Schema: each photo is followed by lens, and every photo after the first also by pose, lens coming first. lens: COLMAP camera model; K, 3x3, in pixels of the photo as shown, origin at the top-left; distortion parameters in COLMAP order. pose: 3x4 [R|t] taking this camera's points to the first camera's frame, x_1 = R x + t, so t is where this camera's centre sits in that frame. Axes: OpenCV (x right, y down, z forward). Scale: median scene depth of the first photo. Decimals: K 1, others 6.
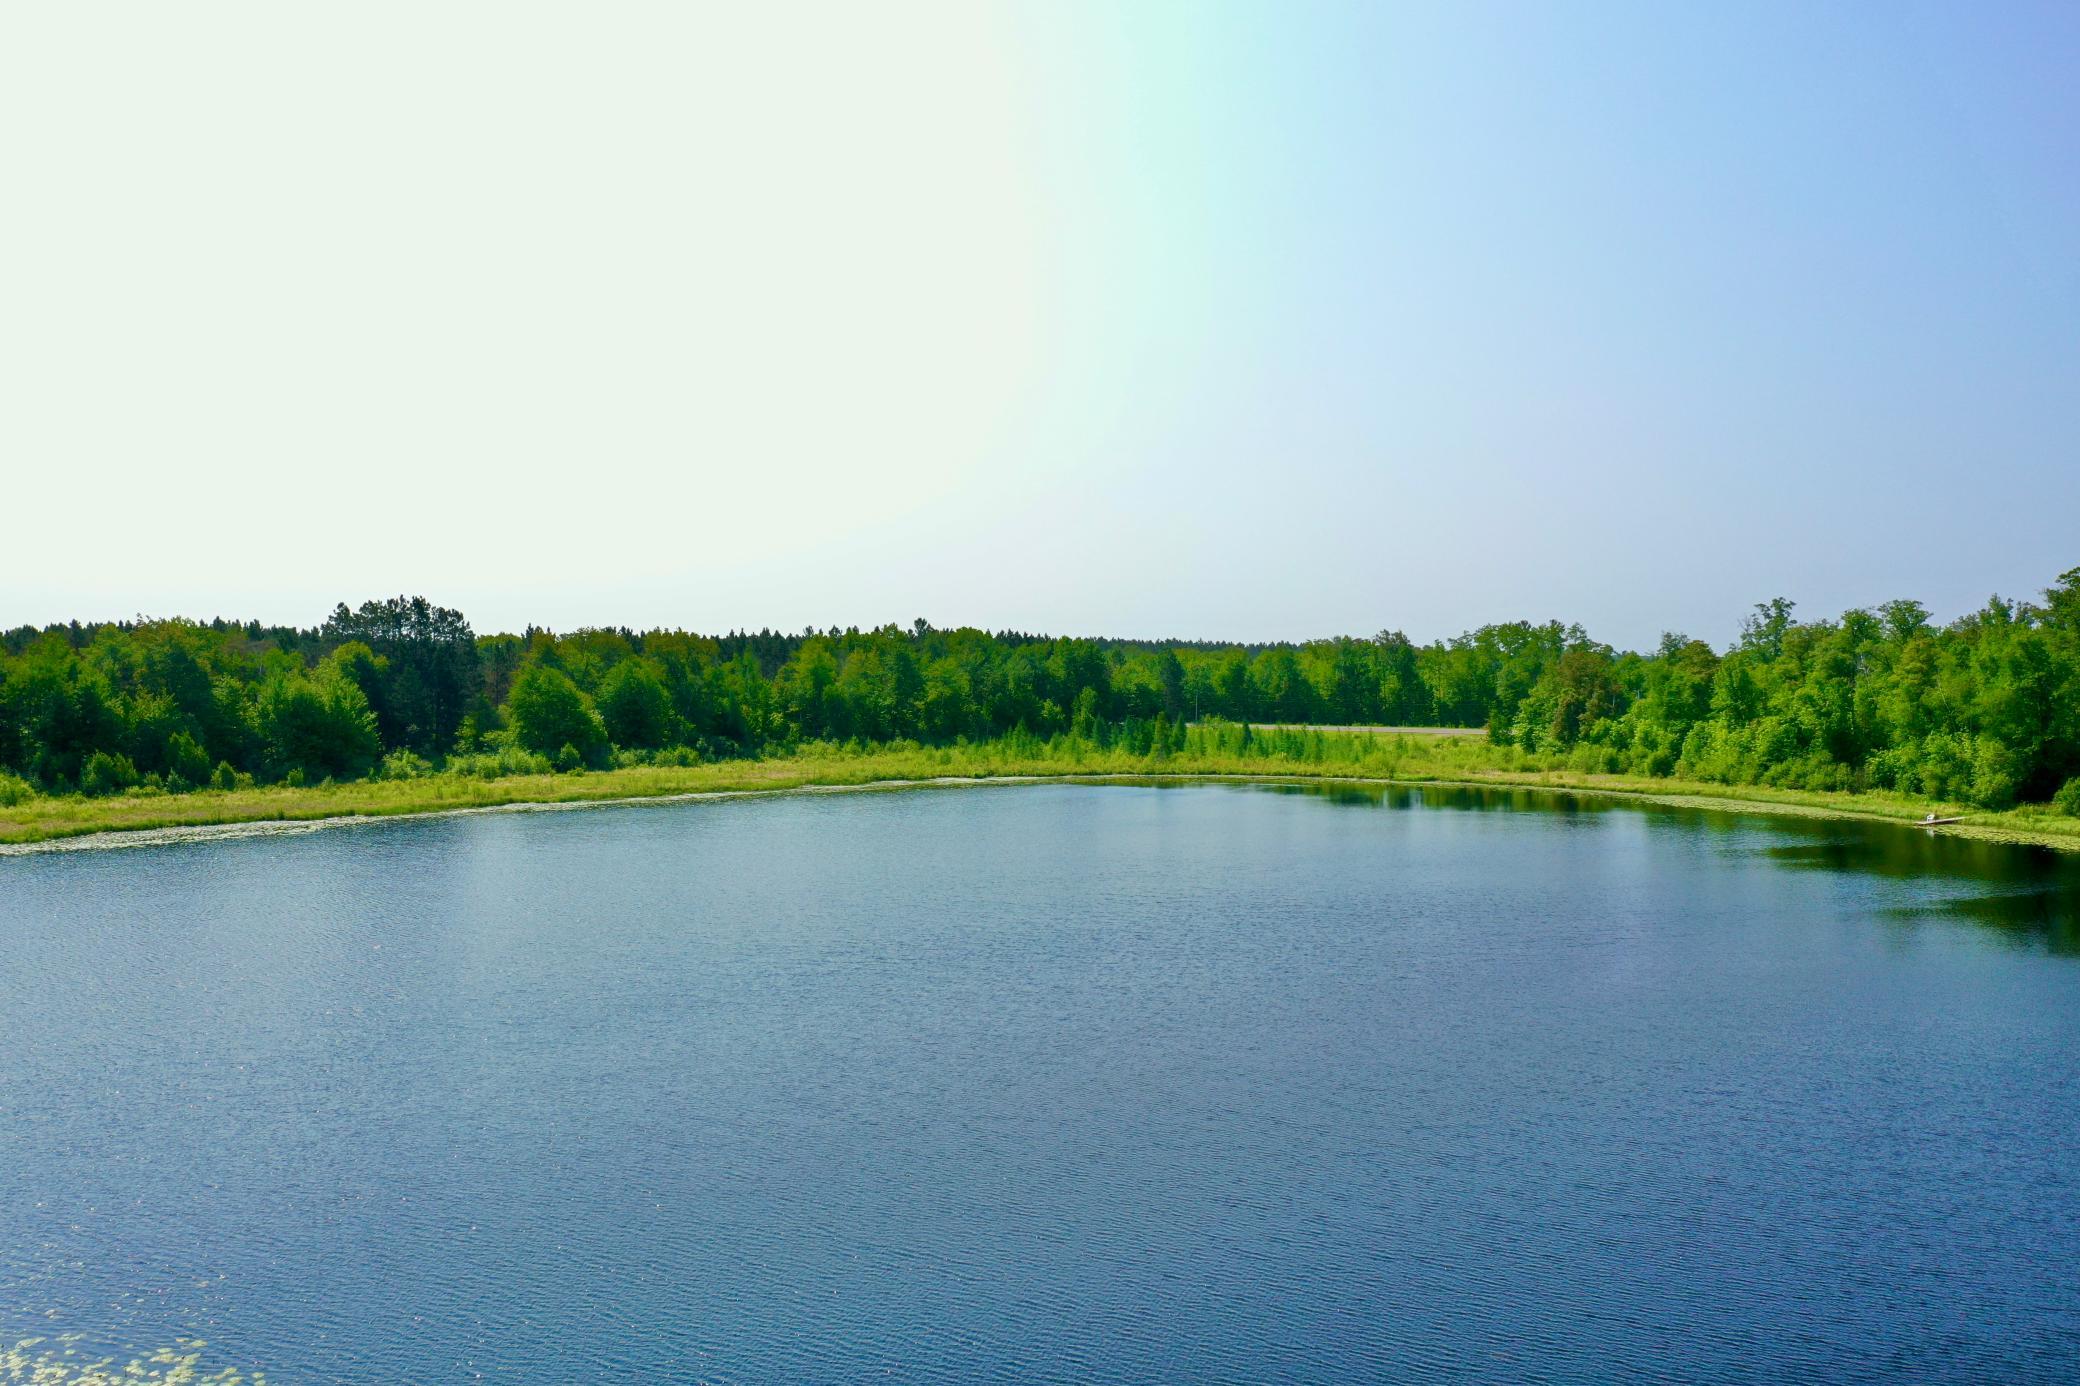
lens RADIAL K [[1640.9, 0, 1038.1], [0, 1640.9, 711.2], [0, 0, 1]] dist [-0.001925, -0.003746]
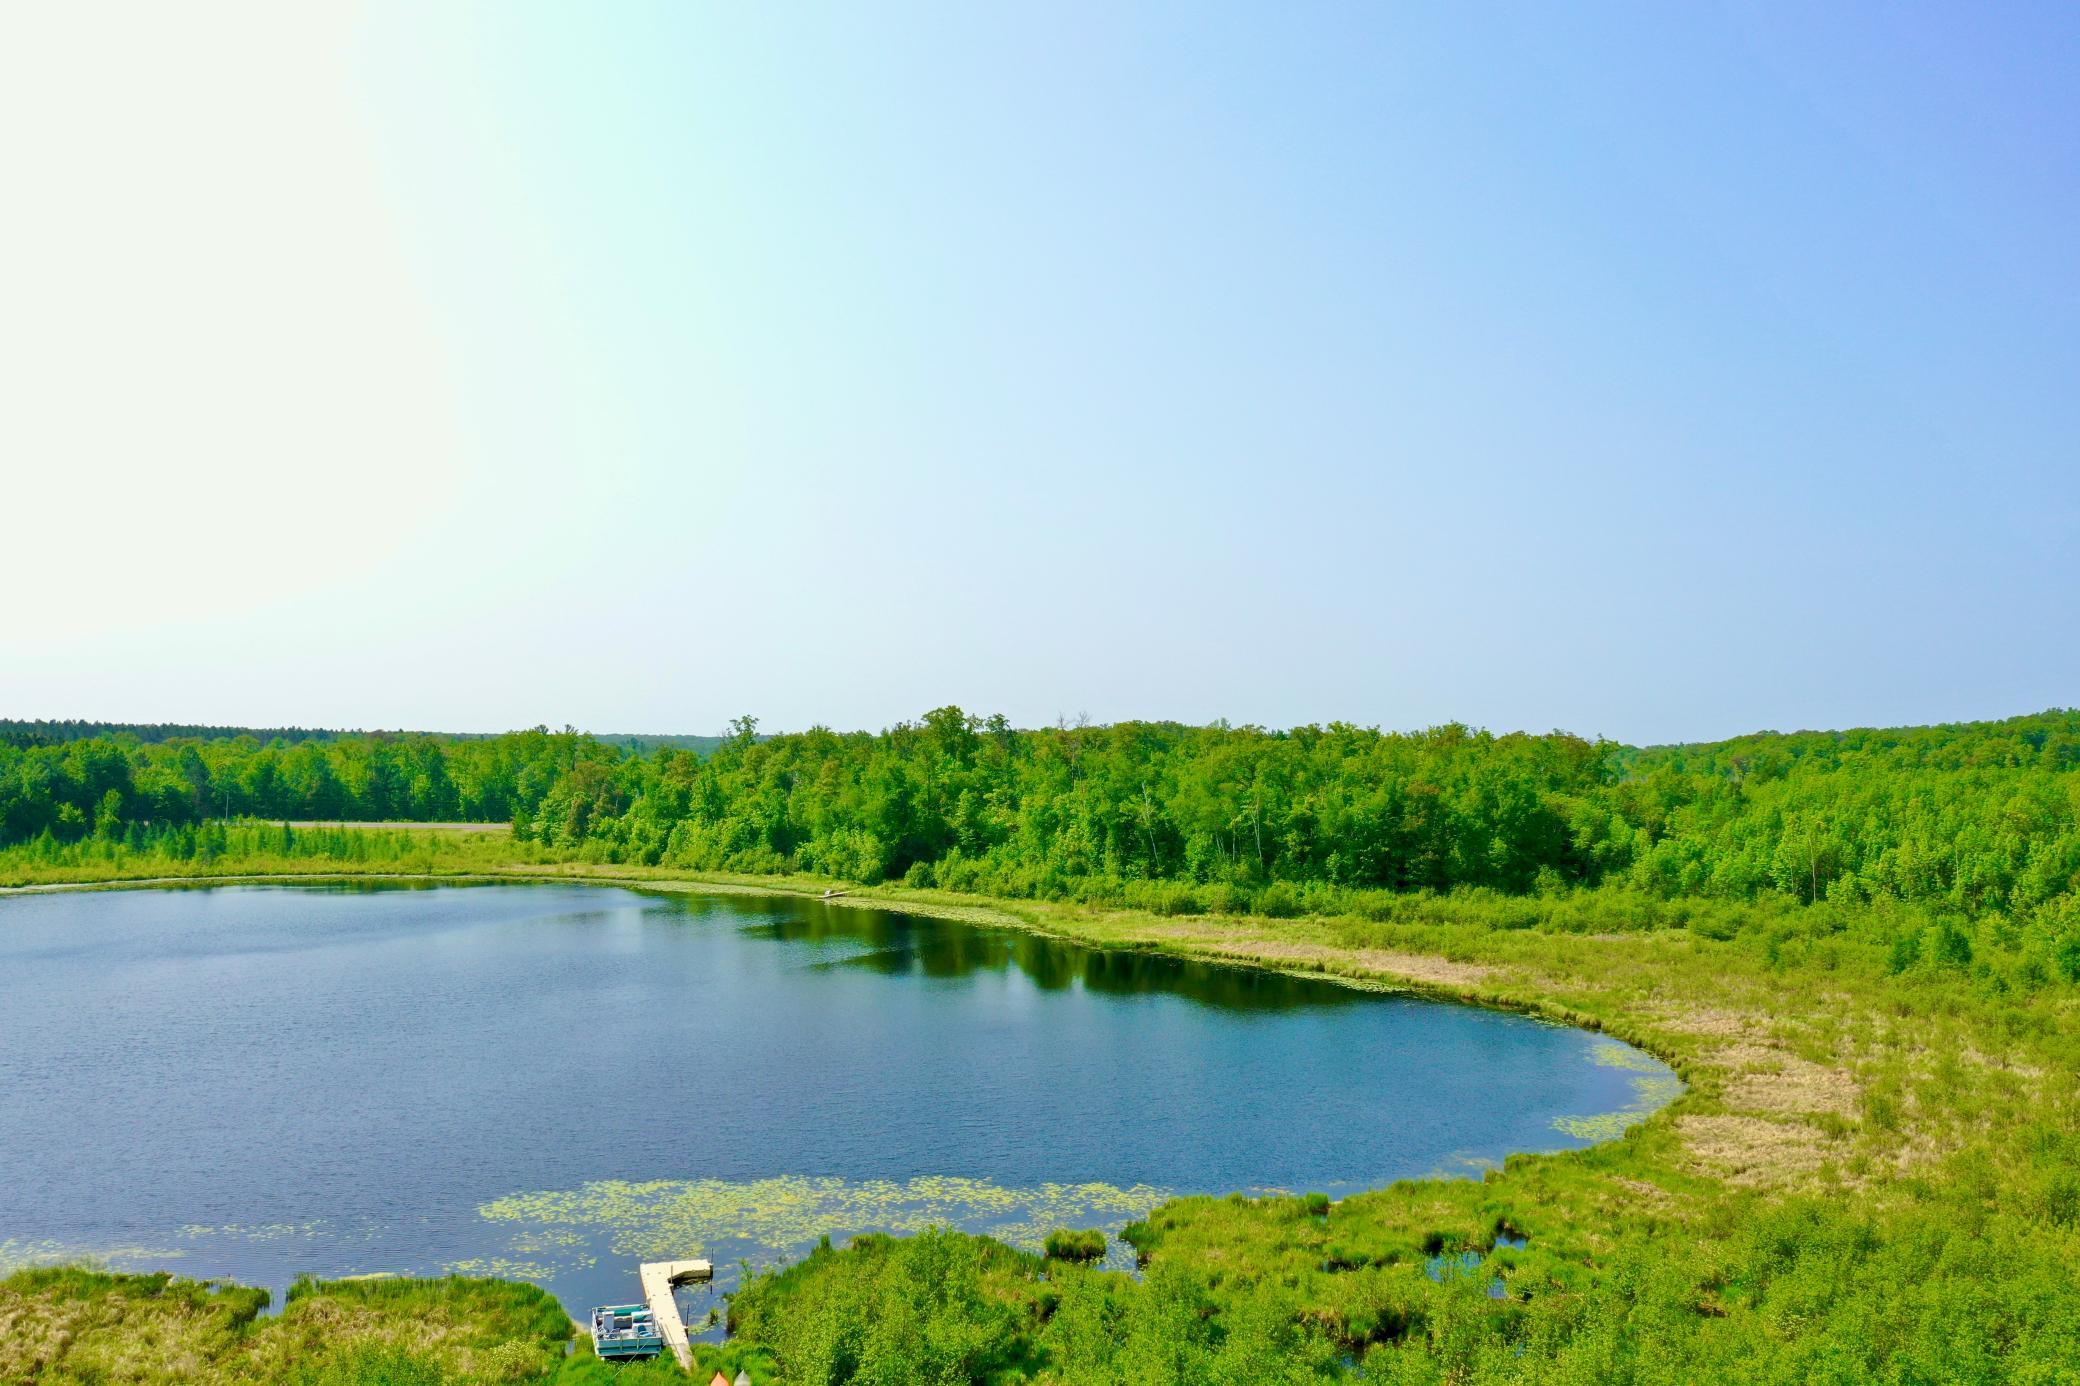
lens RADIAL K [[1640.9, 0, 1050.5], [0, 1640.9, 696.8], [0, 0, 1]] dist [-0.001925, -0.003746]
pose [[0.830351, 0.025087, 0.556676, -0.071267], [0.004871, 0.998621, -0.052270, -0.021993], [-0.557220, 0.046114, 0.829084, -0.223046]]
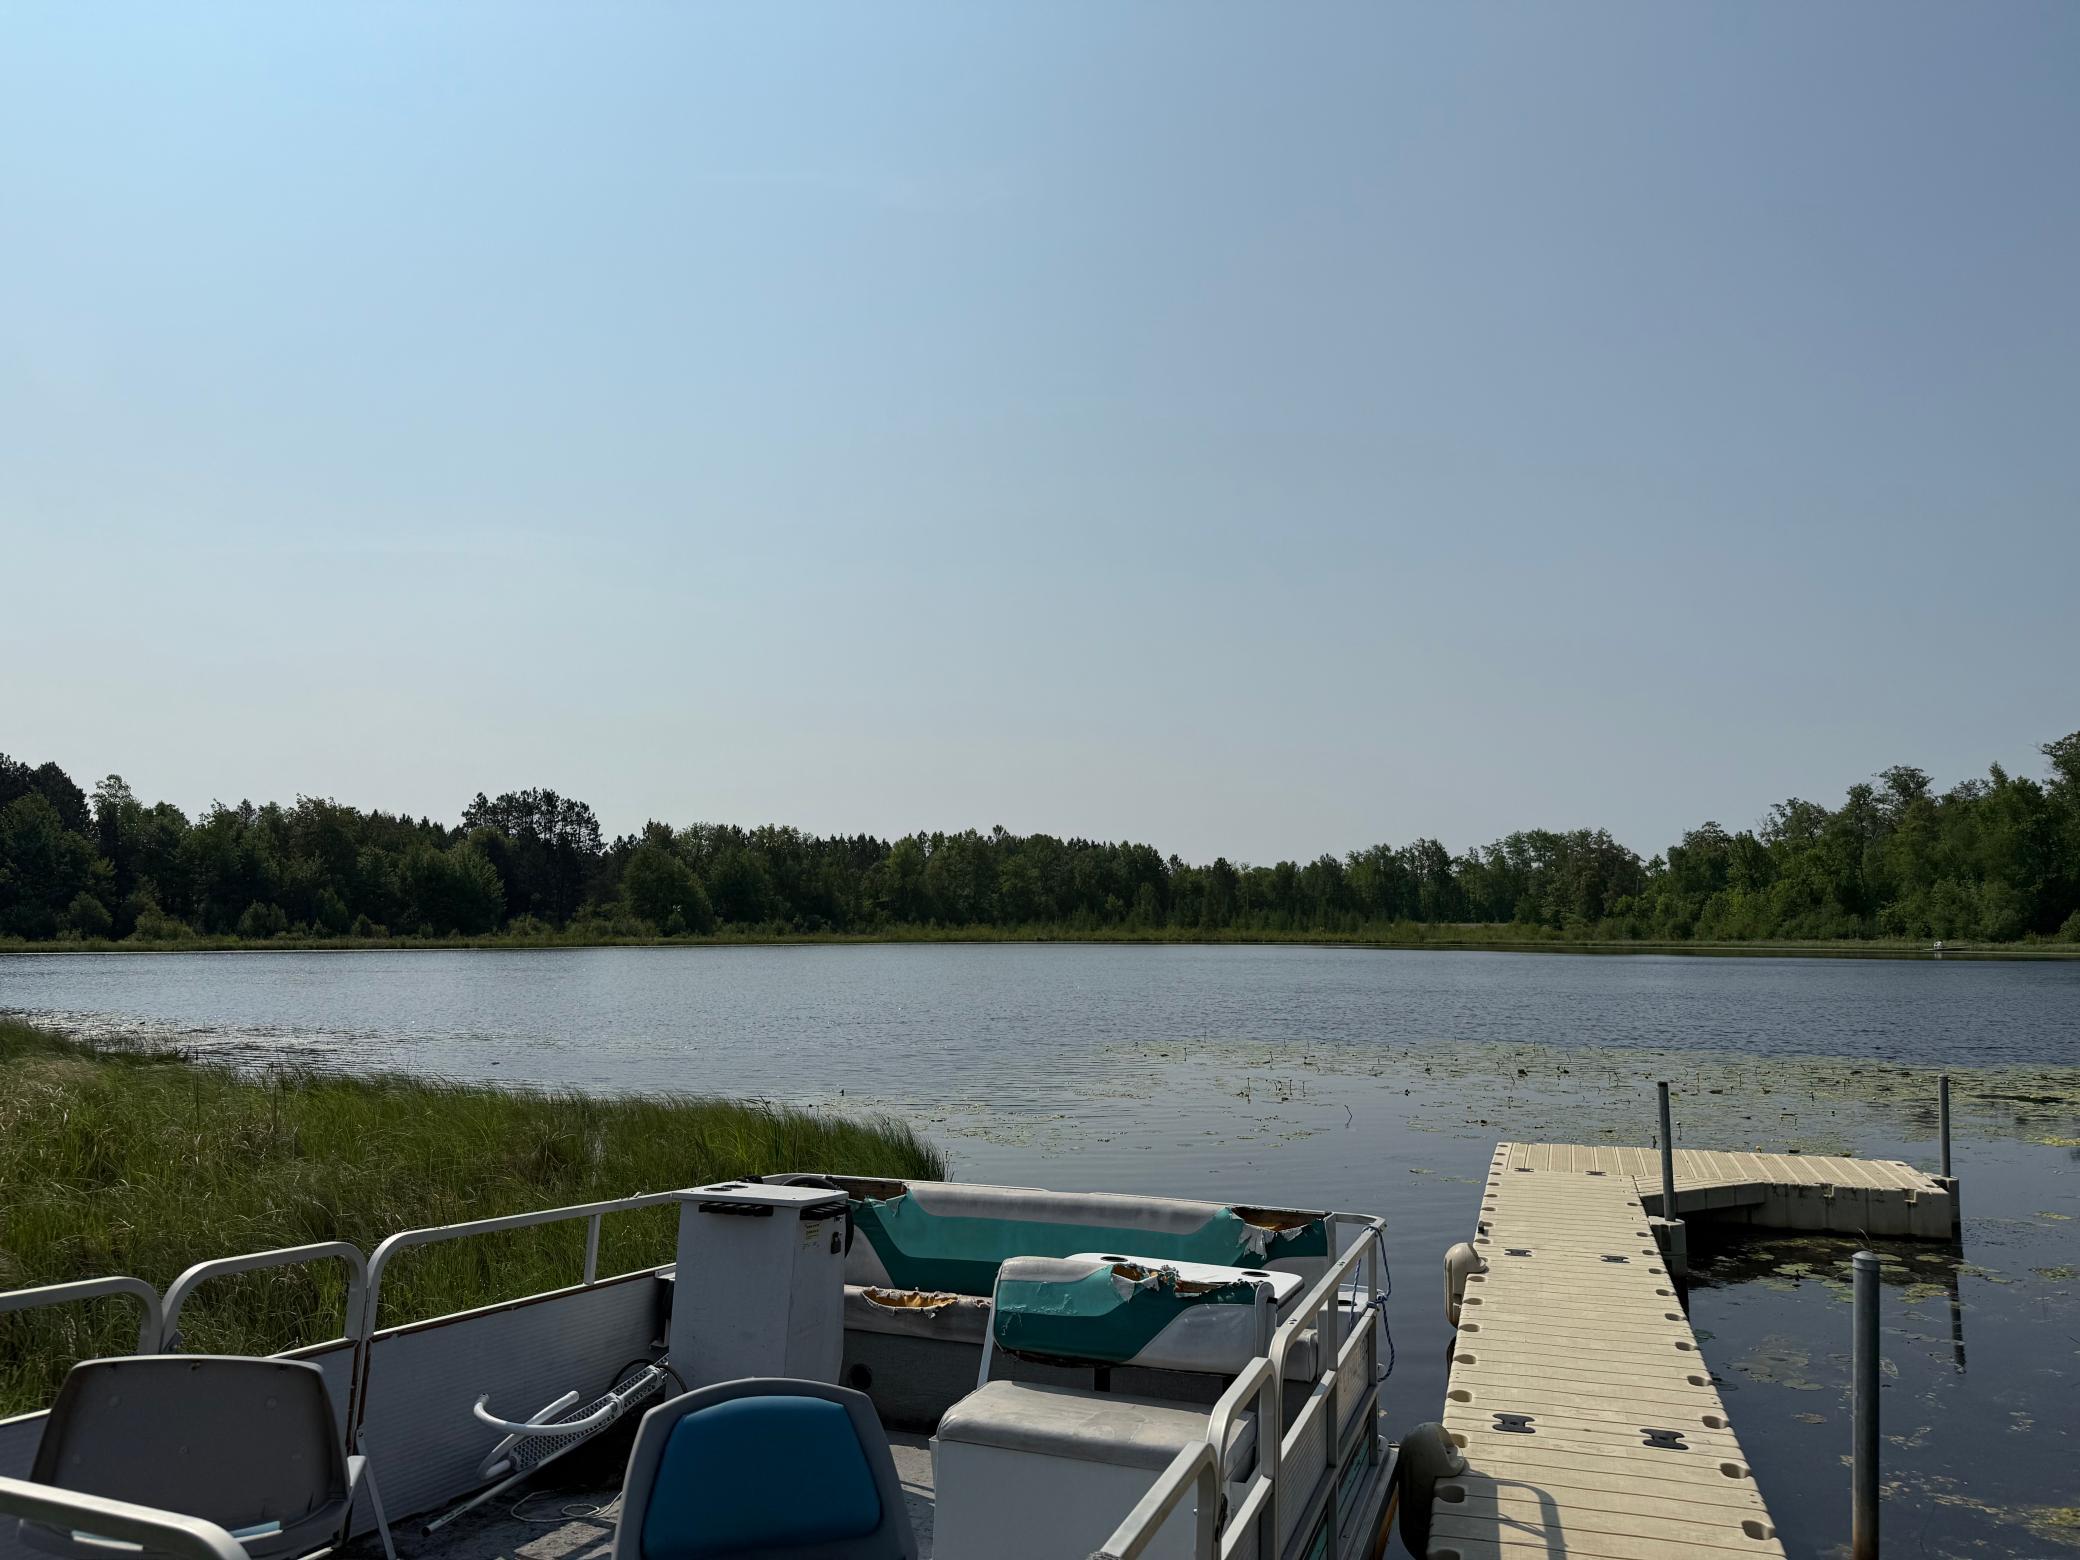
lens RADIAL K [[1460.5, 0, 1038.3], [0, 1460.5, 784.4], [0, 0, 1]] dist [0.084115, -0.109566]
pose [[0.998208, -0.012170, -0.058594, 0.020080], [0.004730, 0.992085, -0.125476, 0.056736], [0.059657, 0.124974, 0.990365, 0.010565]]
